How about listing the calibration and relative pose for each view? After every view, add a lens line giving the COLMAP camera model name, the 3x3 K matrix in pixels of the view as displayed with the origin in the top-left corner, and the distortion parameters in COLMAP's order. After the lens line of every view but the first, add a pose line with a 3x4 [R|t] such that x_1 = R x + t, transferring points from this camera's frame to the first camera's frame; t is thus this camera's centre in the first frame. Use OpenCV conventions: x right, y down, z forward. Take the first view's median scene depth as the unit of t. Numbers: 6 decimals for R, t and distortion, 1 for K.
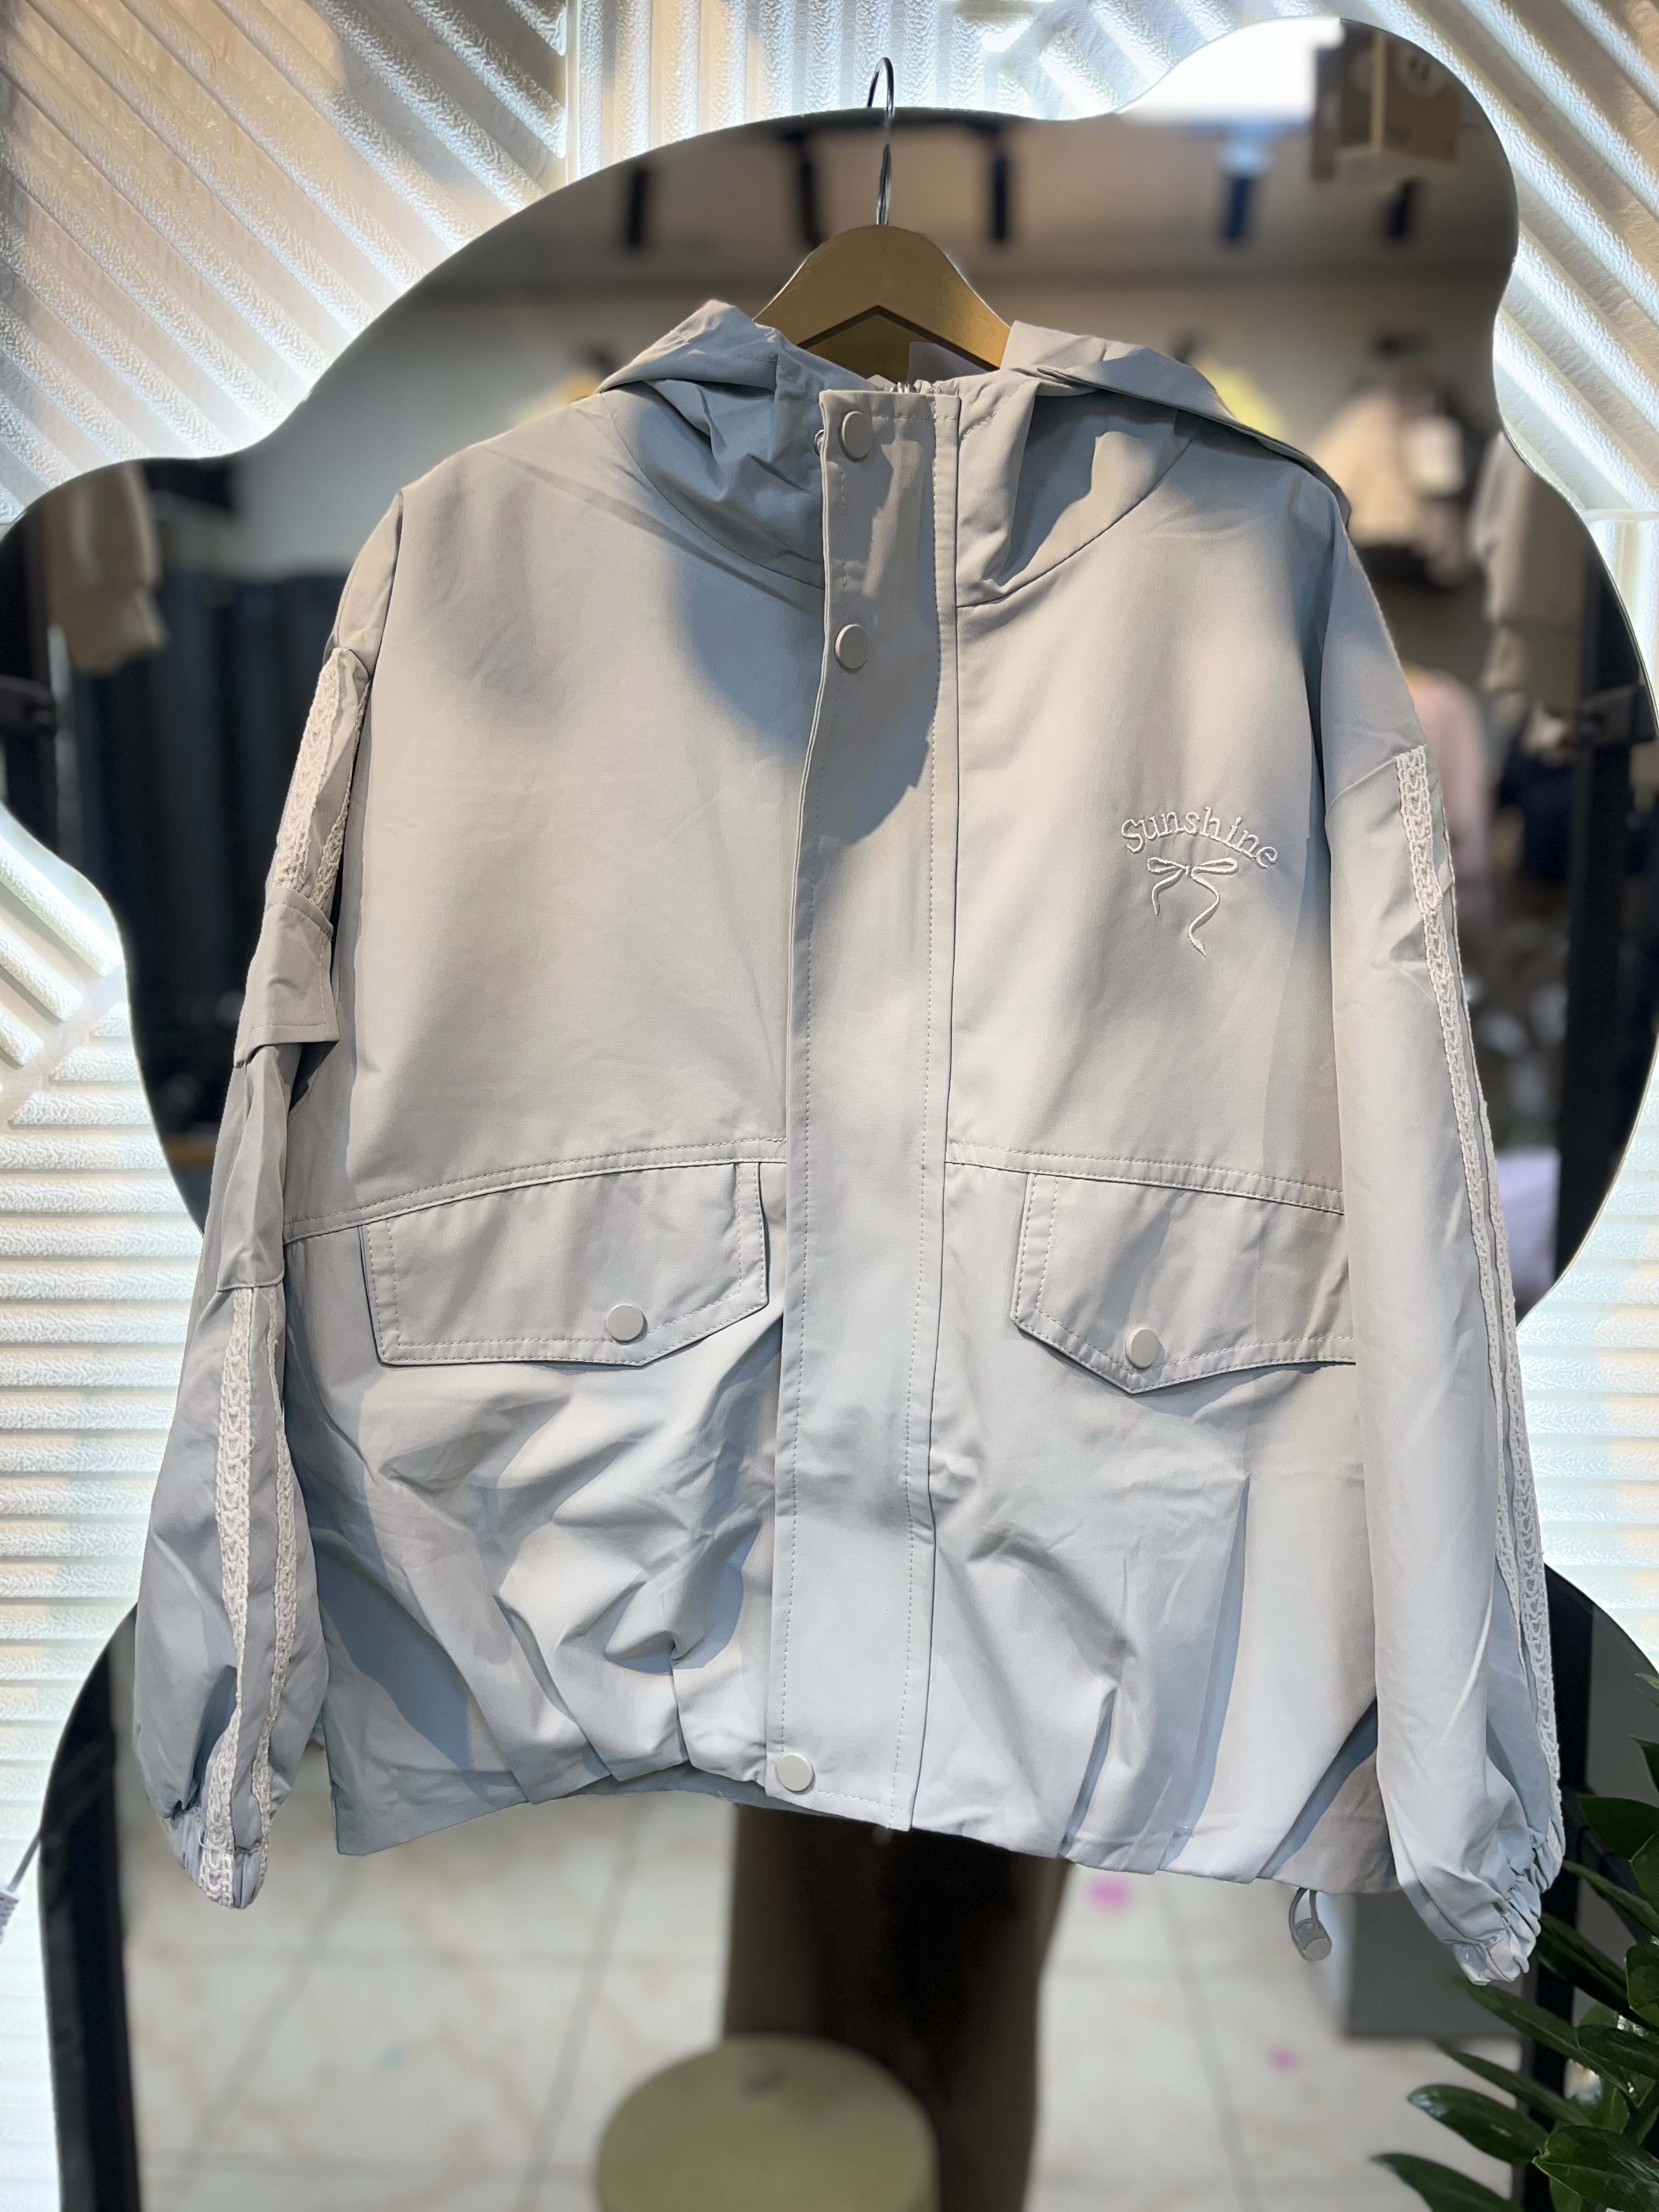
lens RADIAL K [[1695.4, 0, 818.4], [0, 1695.4, 1107.1], [0, 0, 1]] dist [0.084721, -0.135429]
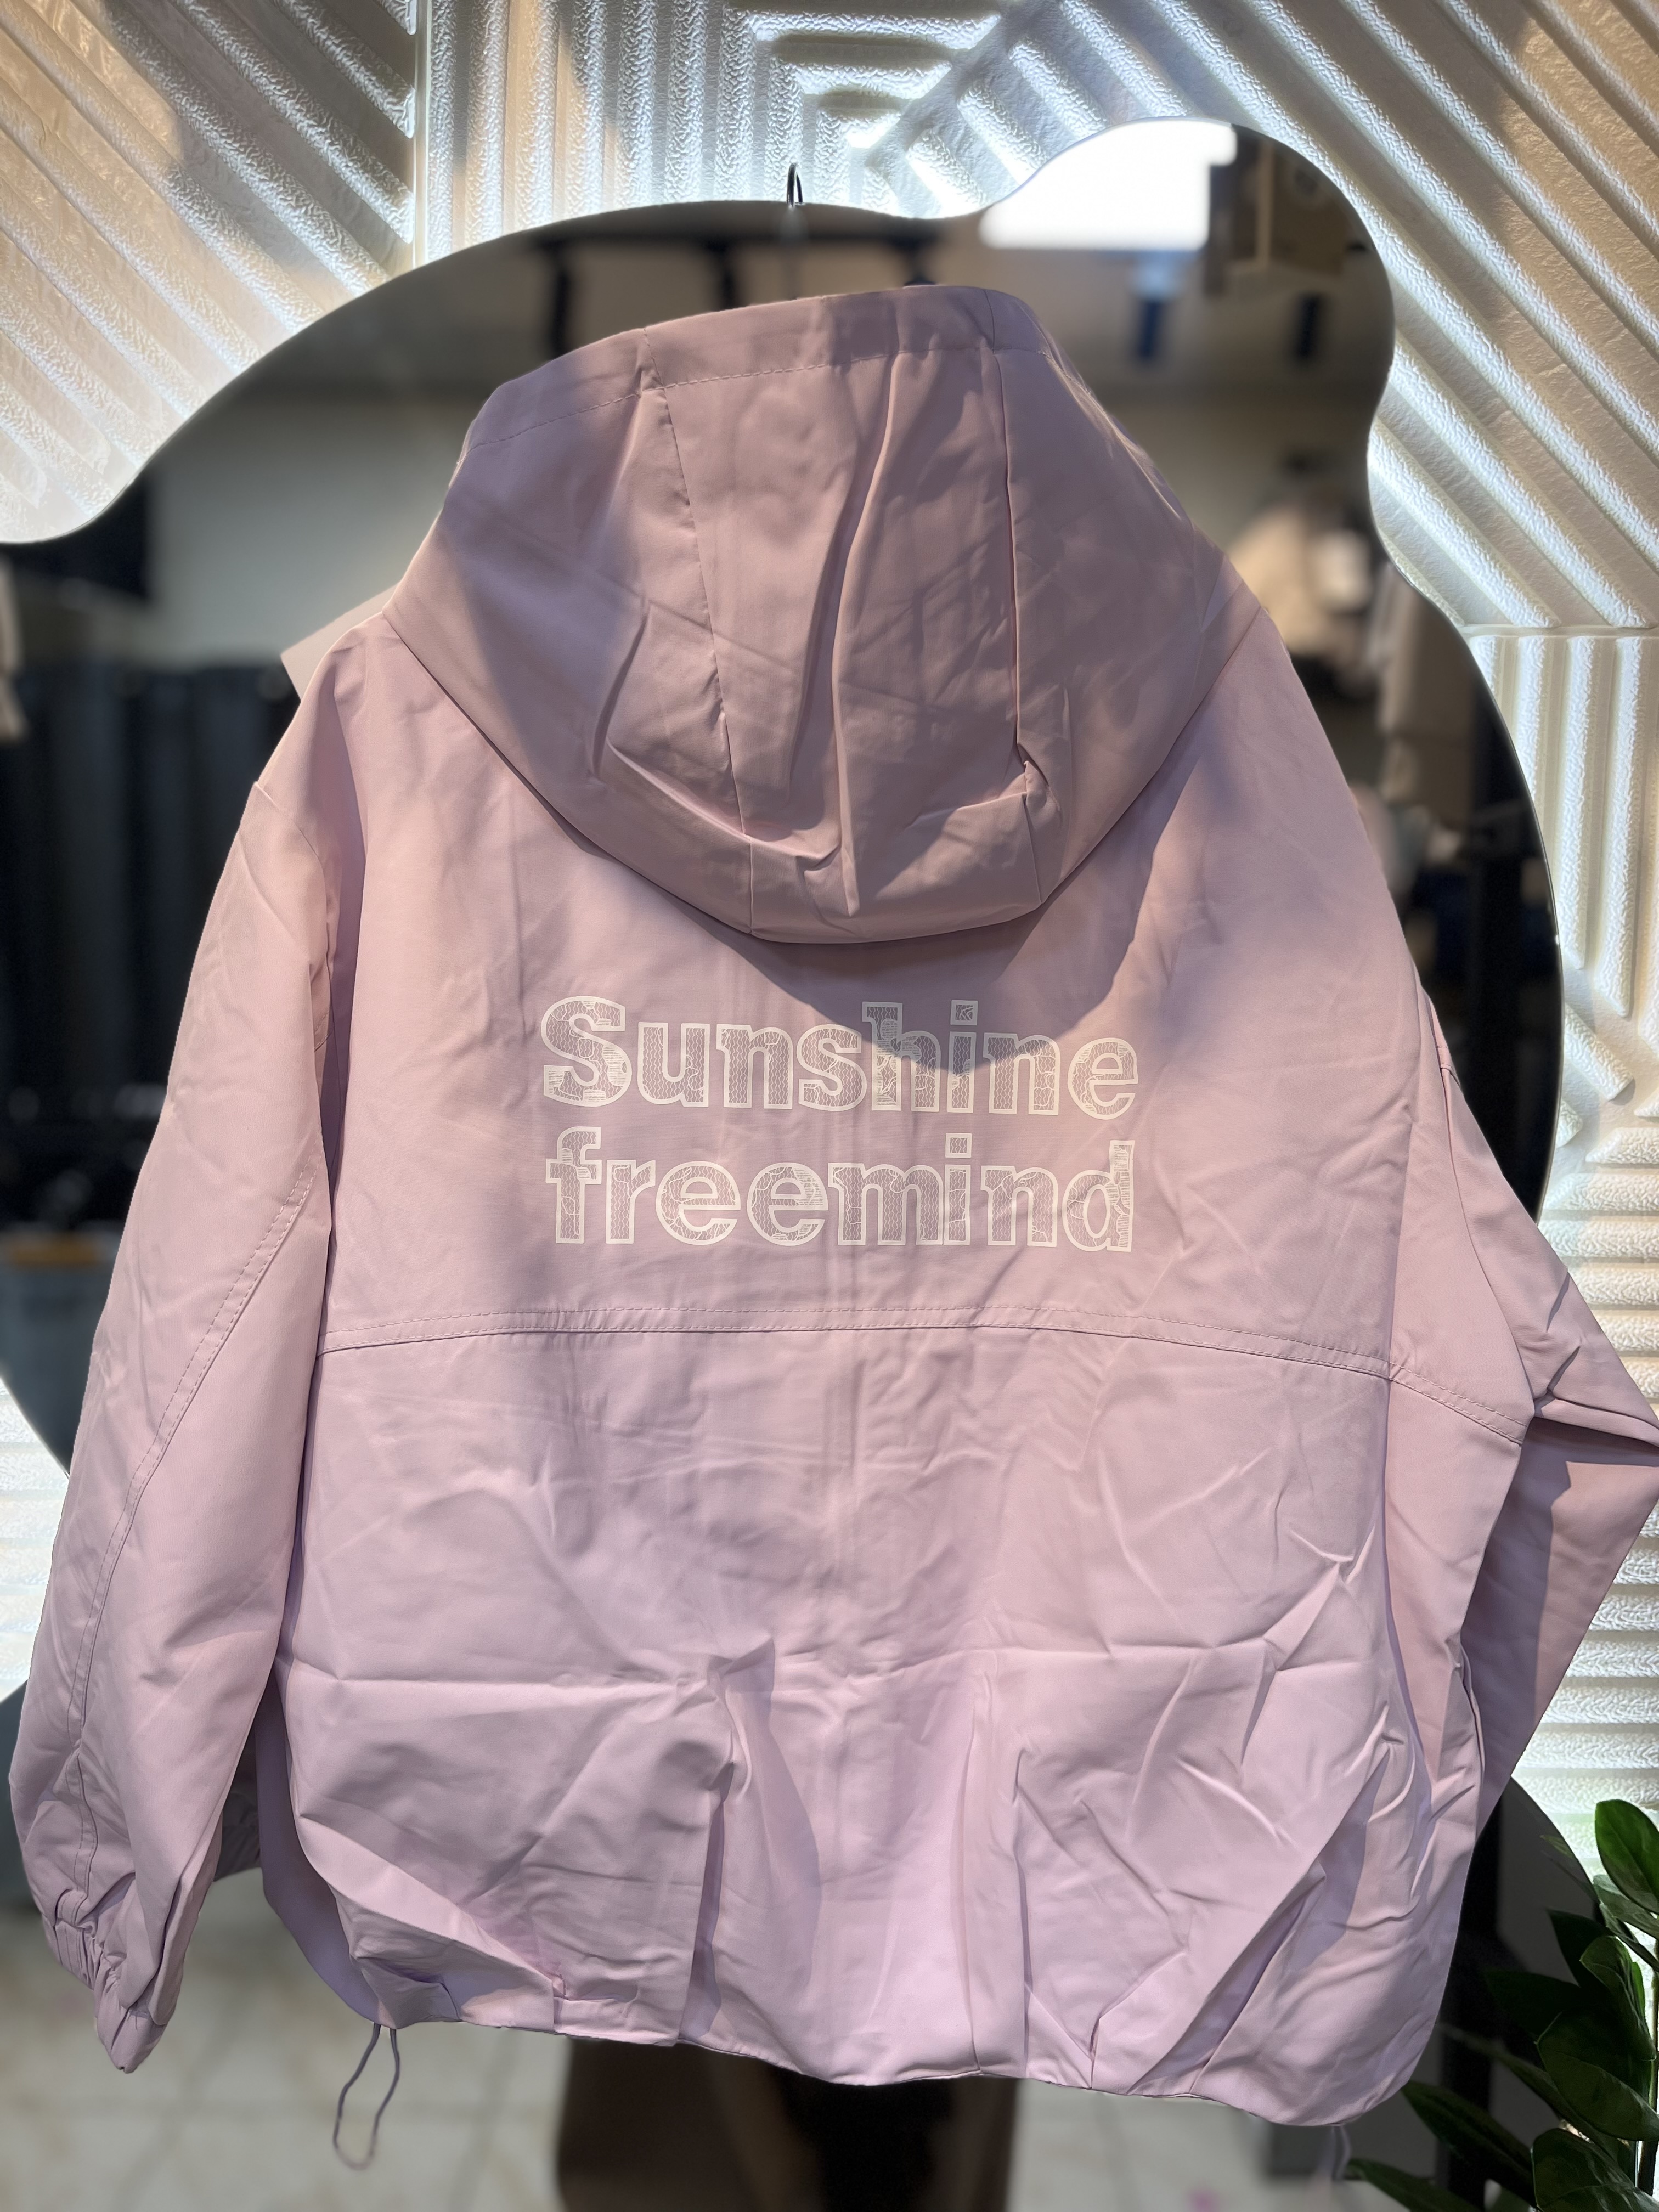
lens RADIAL K [[1695.4, 0, 825.6], [0, 1695.4, 1107.8], [0, 0, 1]] dist [0.084721, -0.135429]
pose [[0.998996, 0.005791, 0.044417, 0.043367], [-0.003416, 0.998570, -0.053357, -0.021024], [-0.044662, 0.053151, 0.997587, 0.060985]]
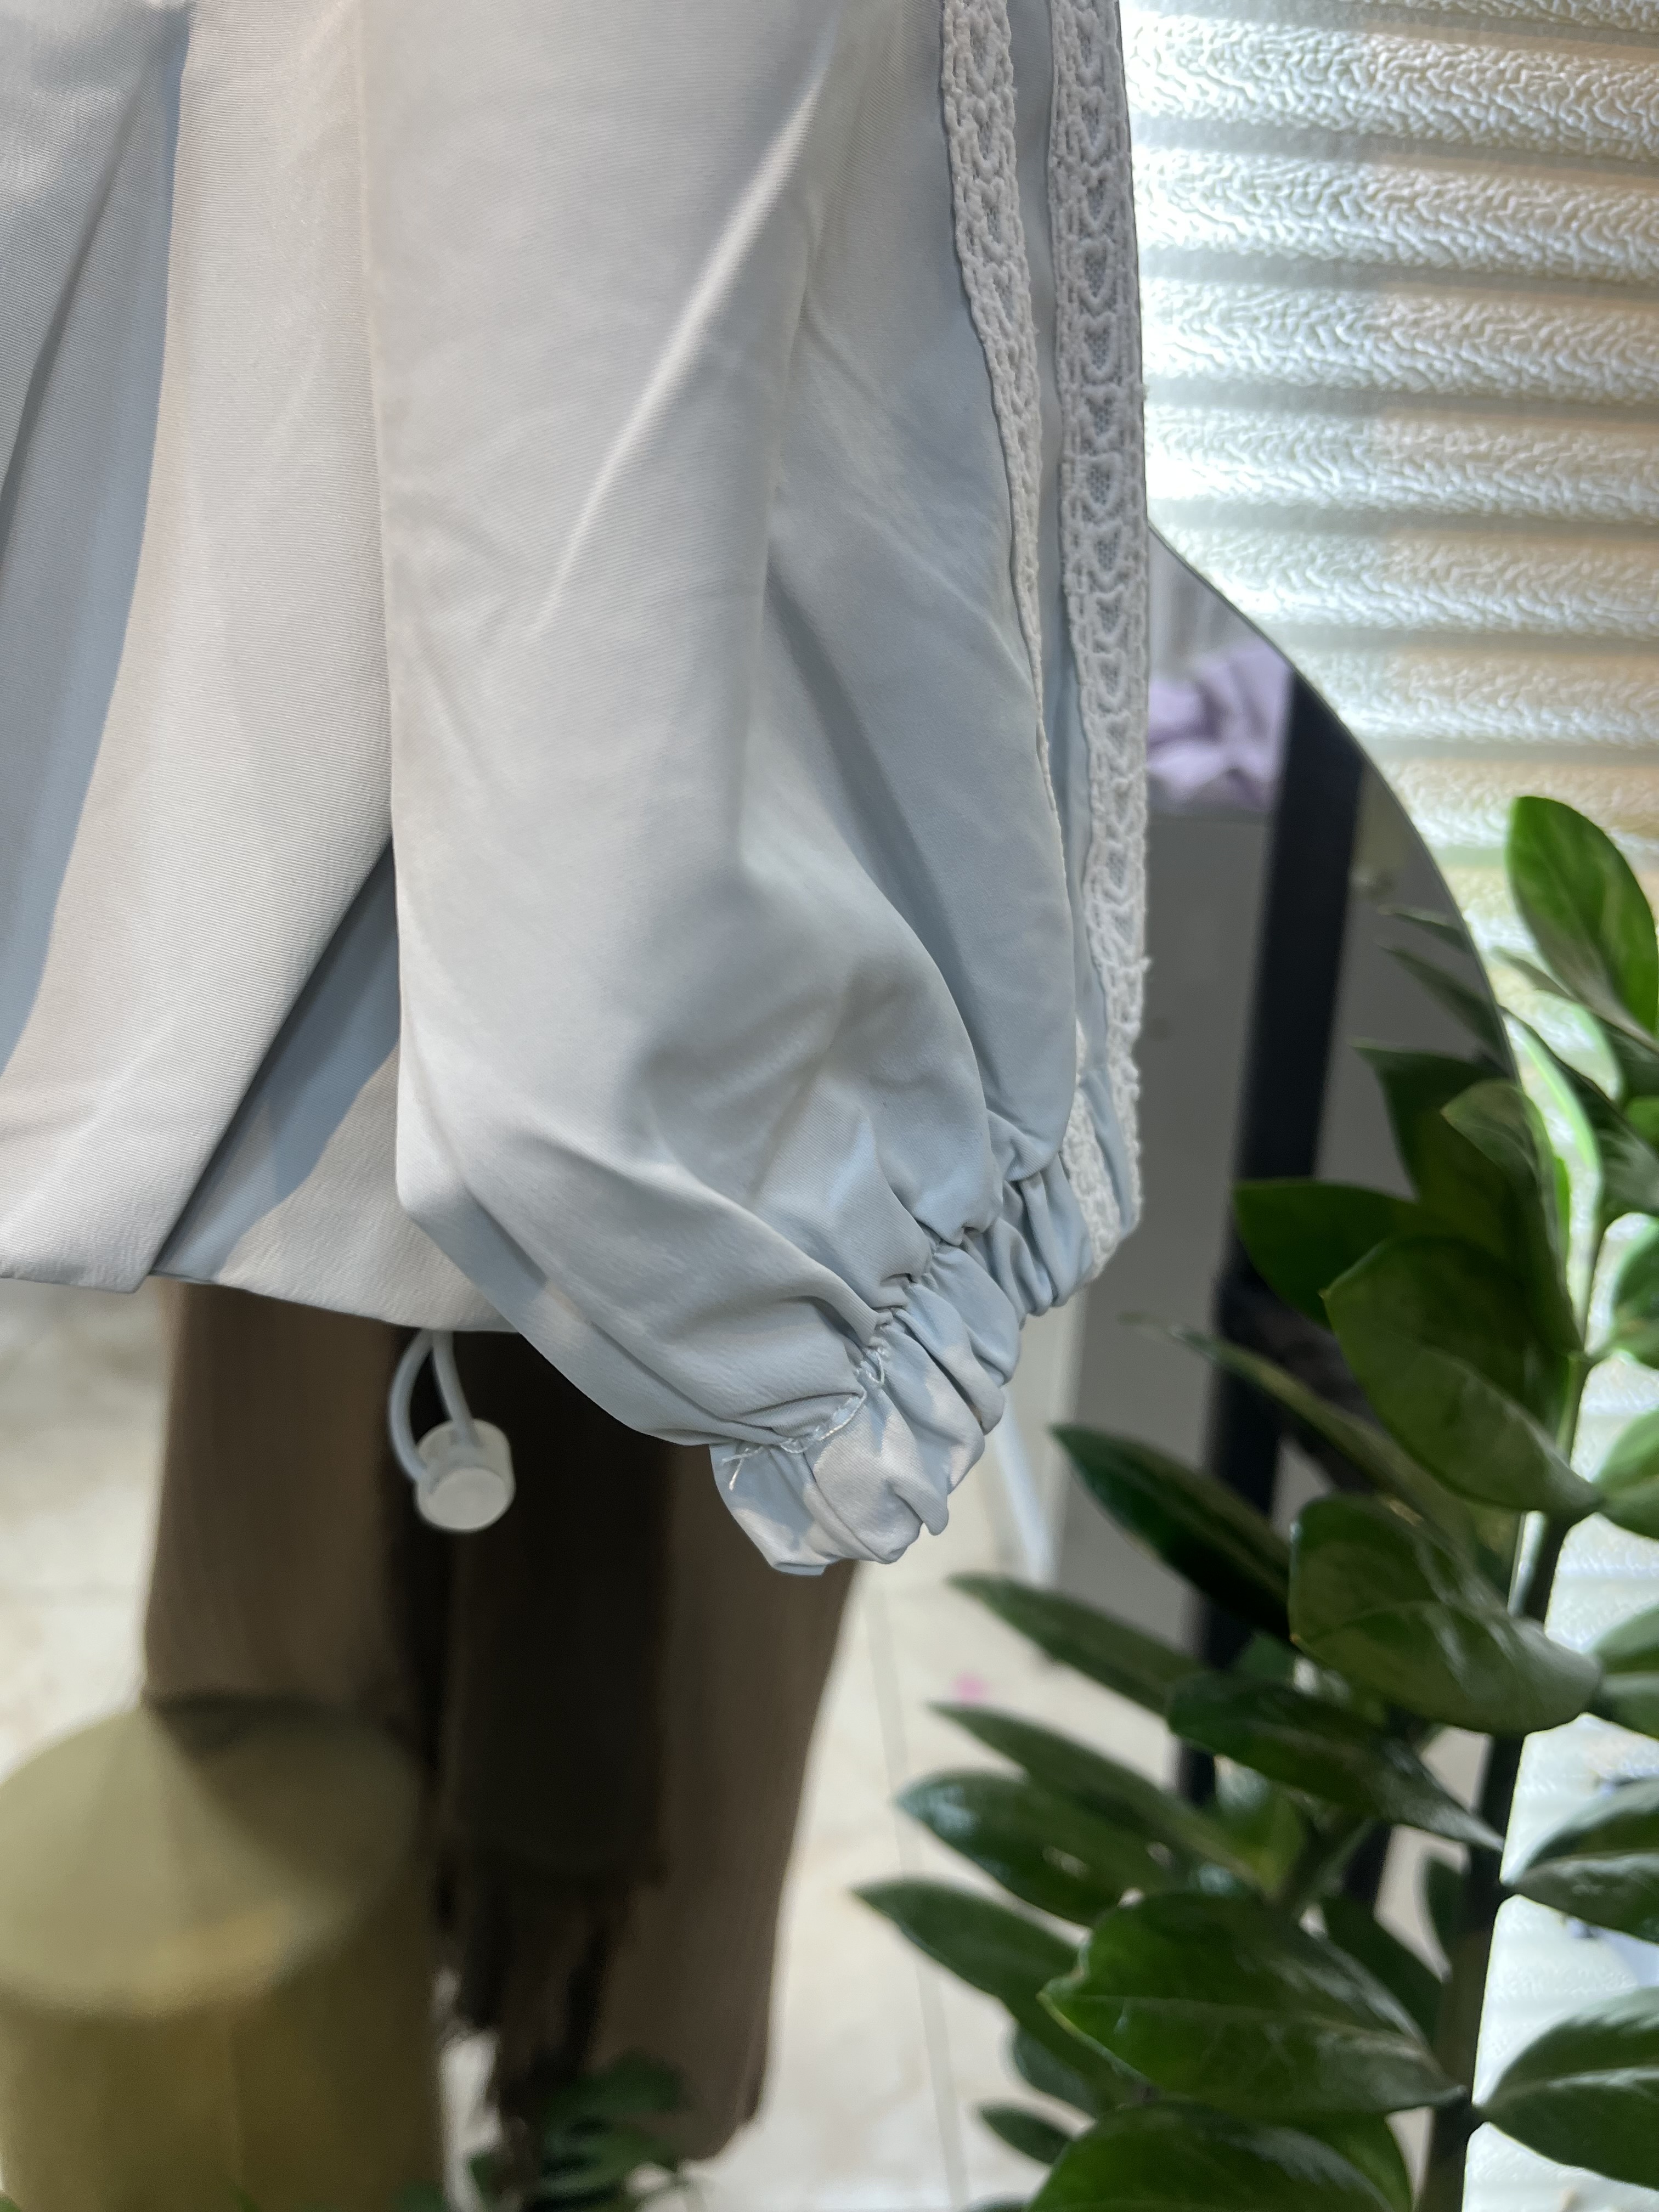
lens RADIAL K [[1695.4, 0, 835.7], [0, 1695.4, 1115.0], [0, 0, 1]] dist [0.084721, -0.135429]
pose [[0.994056, 0.007253, 0.108631, 0.338170], [-0.027800, 0.981613, 0.188847, 0.350030], [-0.105264, -0.190745, 0.975979, 0.671995]]
